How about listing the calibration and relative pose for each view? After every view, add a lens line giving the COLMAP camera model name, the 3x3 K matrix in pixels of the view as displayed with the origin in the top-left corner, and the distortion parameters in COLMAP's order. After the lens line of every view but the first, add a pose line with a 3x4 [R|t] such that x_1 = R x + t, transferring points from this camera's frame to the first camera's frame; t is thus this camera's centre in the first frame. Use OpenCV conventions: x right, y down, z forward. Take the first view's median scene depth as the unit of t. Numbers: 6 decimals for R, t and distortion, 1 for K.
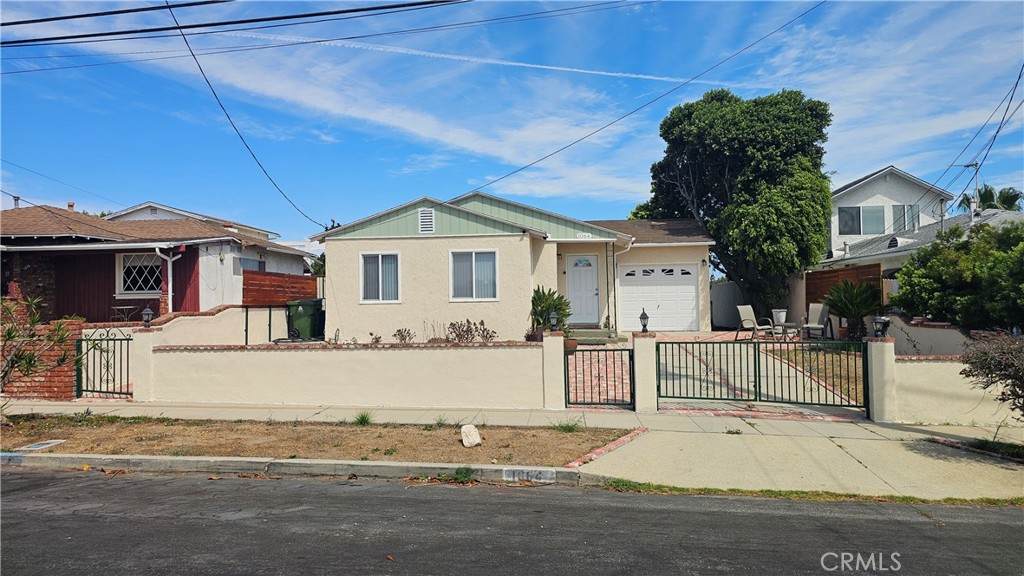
lens RADIAL K [[680.2, 0, 539.3], [0, 680.2, 297.7], [0, 0, 1]] dist [0.047360, -0.029168]
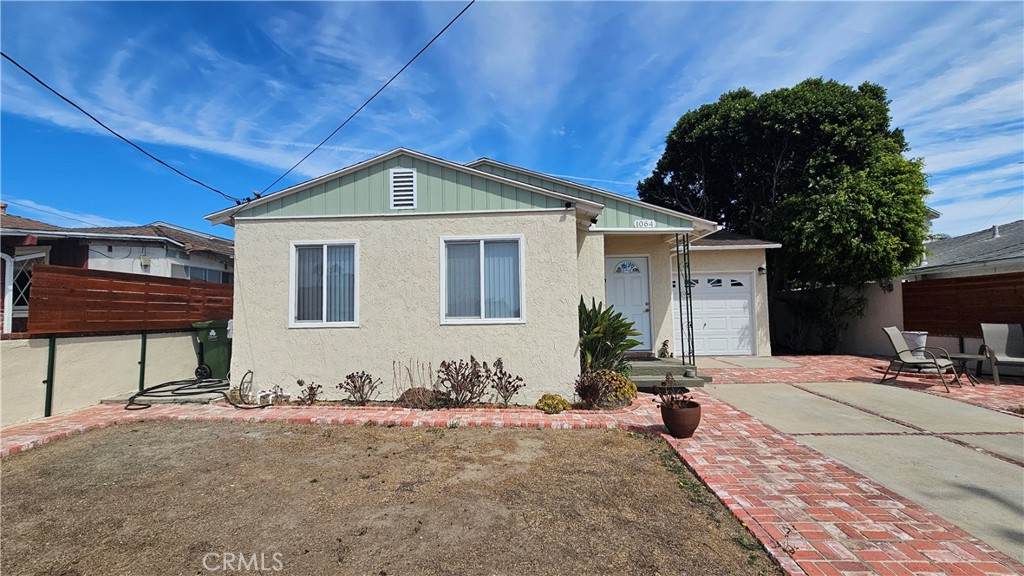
lens RADIAL K [[416.3, 0, 511.2], [0, 416.3, 297.8], [0, 0, 1]] dist [0.000647, 0.000277]
pose [[0.999831, -0.000308, 0.018382, -0.077046], [0.000887, 0.999504, -0.031488, -0.005450], [-0.018363, 0.031499, 0.999335, 0.633280]]
